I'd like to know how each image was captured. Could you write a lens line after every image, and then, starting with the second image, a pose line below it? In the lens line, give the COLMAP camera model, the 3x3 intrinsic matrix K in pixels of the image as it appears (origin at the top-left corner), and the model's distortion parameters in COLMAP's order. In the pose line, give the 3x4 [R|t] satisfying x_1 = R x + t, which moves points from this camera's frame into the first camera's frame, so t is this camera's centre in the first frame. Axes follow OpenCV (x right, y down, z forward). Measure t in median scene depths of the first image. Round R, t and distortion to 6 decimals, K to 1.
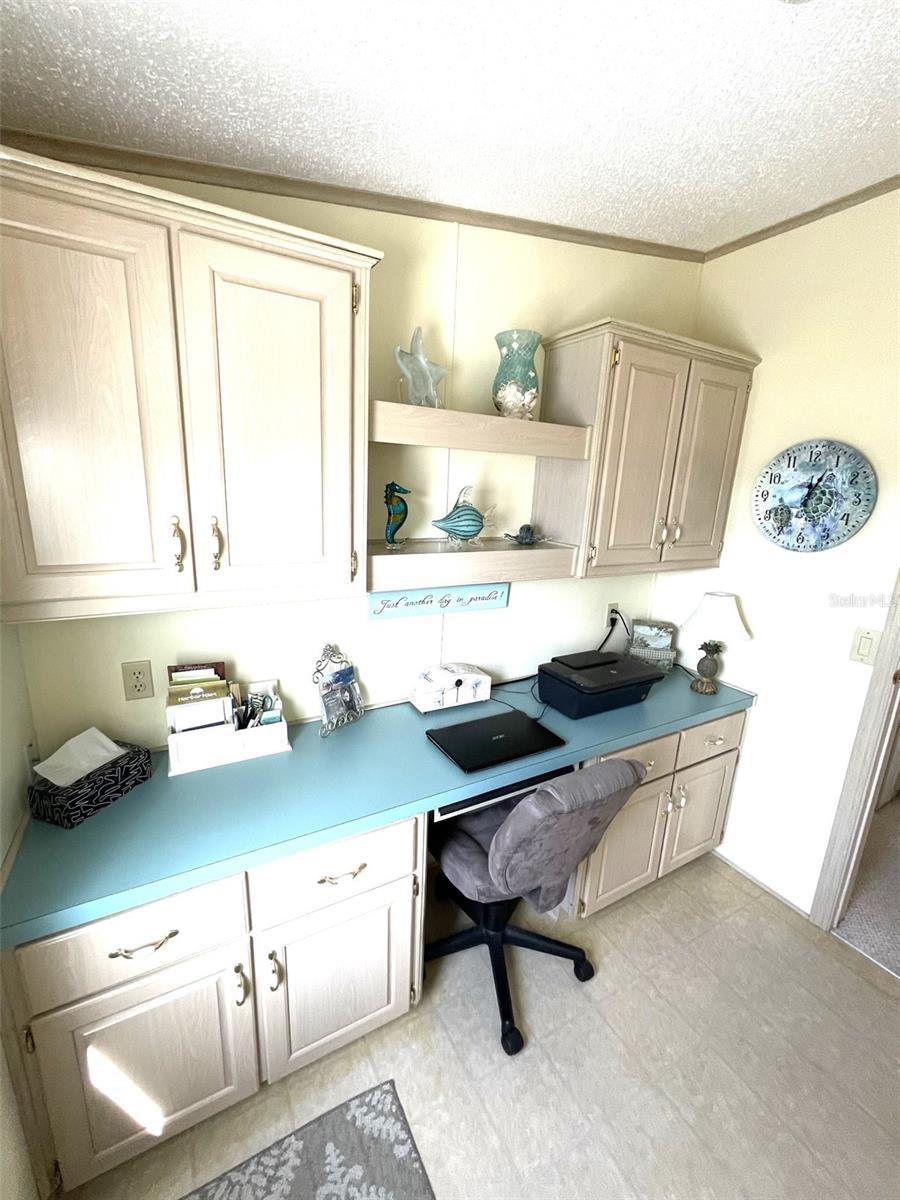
lens RADIAL K [[487.1, 0, 448.2], [0, 487.1, 601.0], [0, 0, 1]] dist [-0.001407, -0.000085]
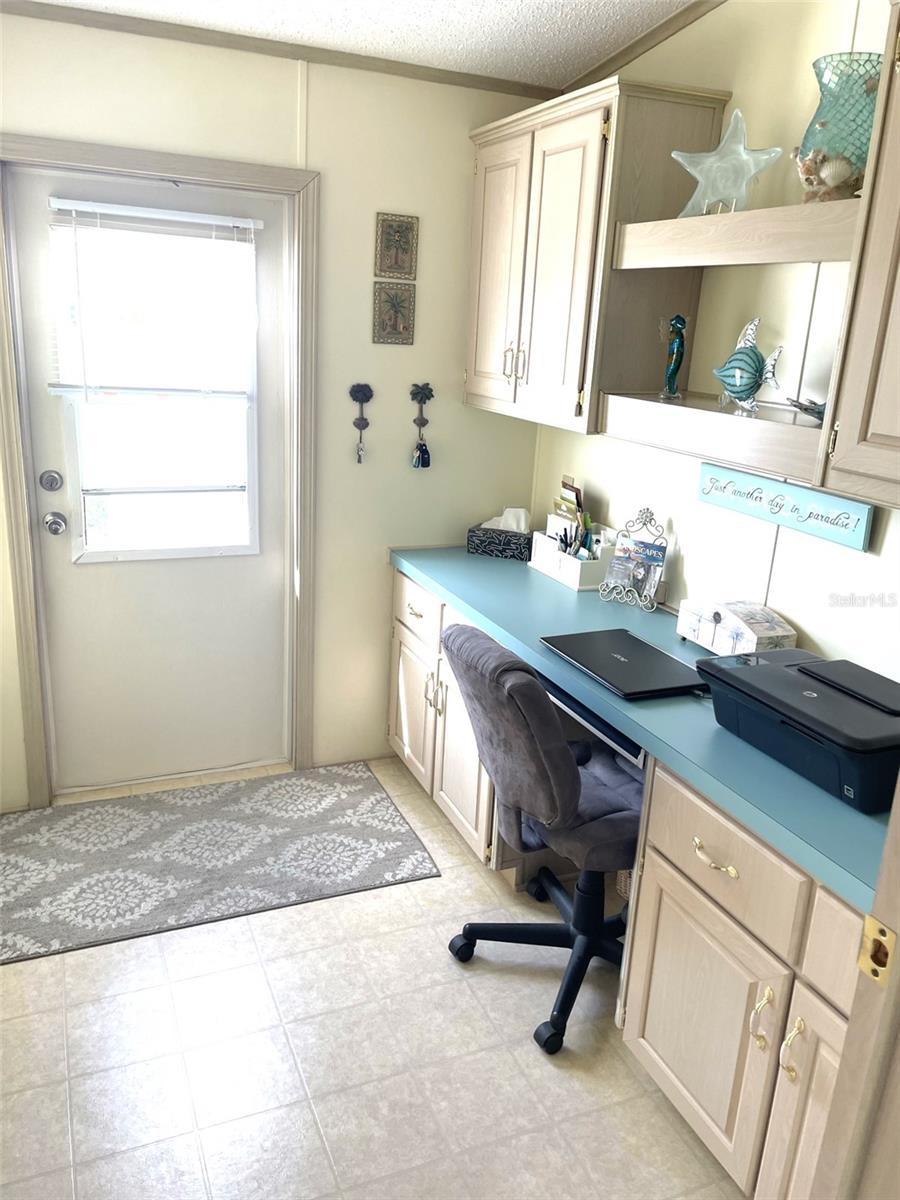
lens RADIAL K [[920.3, 0, 448.4], [0, 920.3, 600.5], [0, 0, 1]] dist [0.050300, -0.005339]
pose [[-0.100667, 0.243822, -0.964581, 1.654746], [-0.288264, 0.920773, 0.262833, -0.105771], [0.952245, 0.304512, -0.022406, 0.858326]]
